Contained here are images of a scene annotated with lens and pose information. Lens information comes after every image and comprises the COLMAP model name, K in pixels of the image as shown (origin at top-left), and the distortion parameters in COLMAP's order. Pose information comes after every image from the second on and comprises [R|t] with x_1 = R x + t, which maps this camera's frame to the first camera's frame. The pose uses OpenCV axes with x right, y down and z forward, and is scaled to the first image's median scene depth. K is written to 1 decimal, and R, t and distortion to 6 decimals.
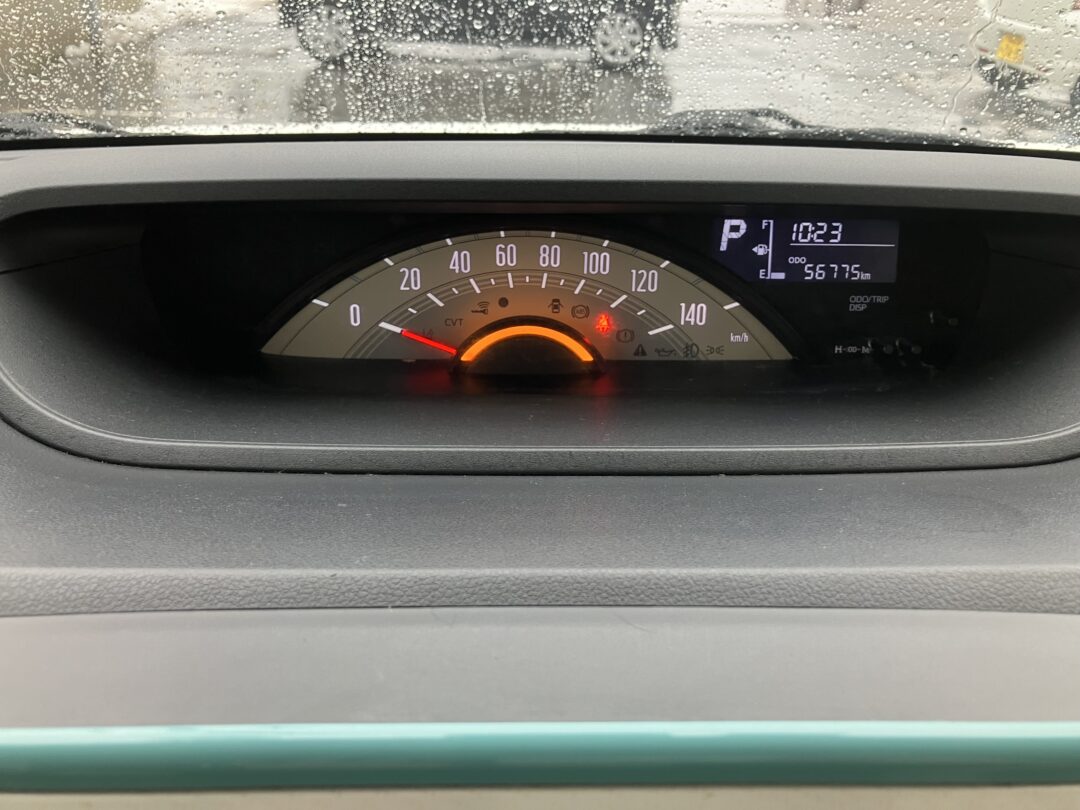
lens RADIAL K [[890.6, 0, 538.2], [0, 890.6, 402.3], [0, 0, 1]] dist [0.040914, -0.016844]
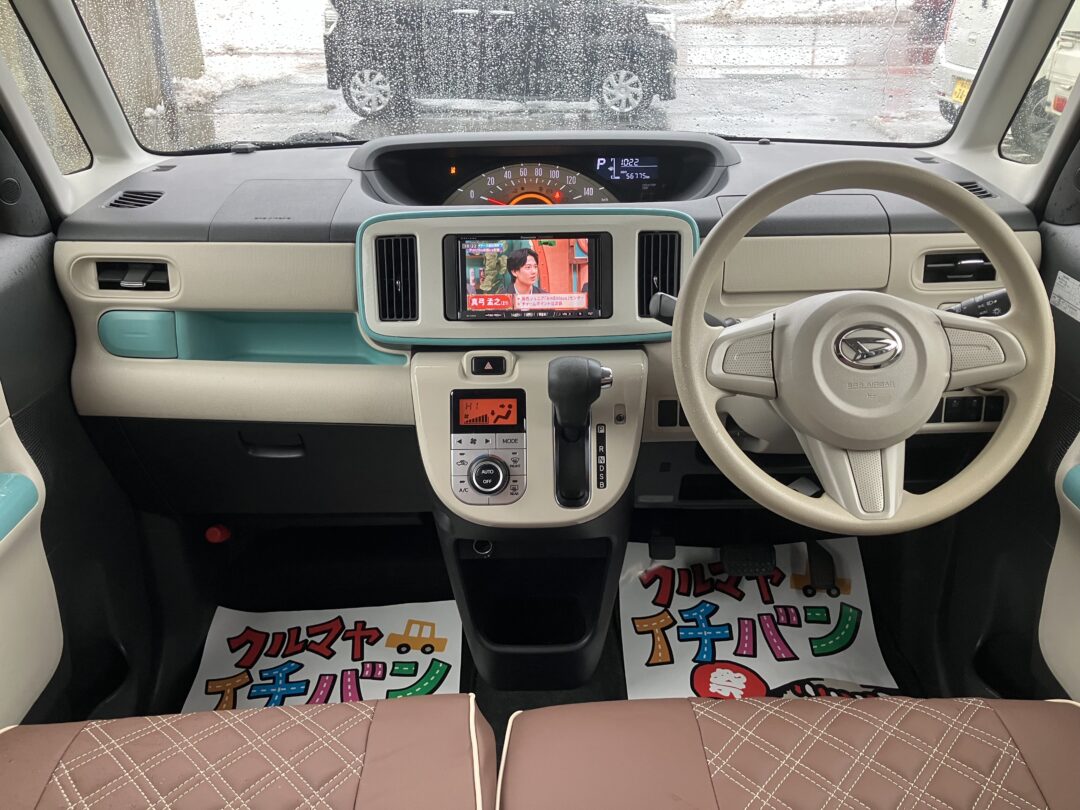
lens RADIAL K [[890.6, 0, 539.2], [0, 890.6, 405.4], [0, 0, 1]] dist [0.040914, -0.016844]
pose [[0.999620, -0.014171, -0.023627, 0.073193], [0.013022, 0.998758, -0.048094, 0.732777], [0.024279, 0.047768, 0.998563, -1.865254]]
